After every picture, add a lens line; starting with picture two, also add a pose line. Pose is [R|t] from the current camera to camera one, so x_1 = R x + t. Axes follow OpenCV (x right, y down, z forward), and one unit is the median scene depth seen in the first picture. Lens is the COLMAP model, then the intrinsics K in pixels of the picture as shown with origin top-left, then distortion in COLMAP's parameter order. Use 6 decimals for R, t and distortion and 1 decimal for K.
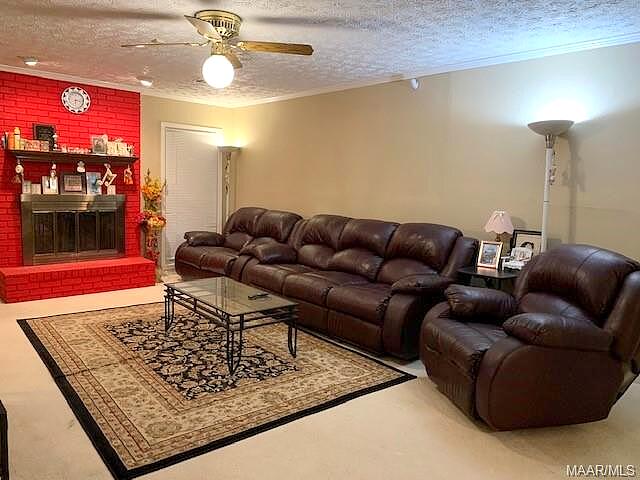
lens RADIAL K [[487.6, 0, 320.1], [0, 487.6, 238.8], [0, 0, 1]] dist [0.034081, -0.035186]
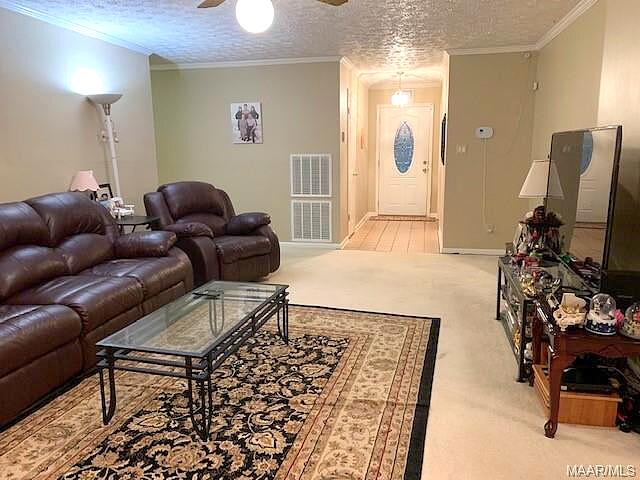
lens RADIAL K [[487.6, 0, 320.0], [0, 487.6, 240.0], [0, 0, 1]] dist [0.034081, -0.035186]
pose [[-0.577086, -0.173223, 0.798101, -0.968552], [0.101591, 0.954430, 0.280611, -0.193067], [-0.810340, 0.243017, -0.533190, 1.422479]]
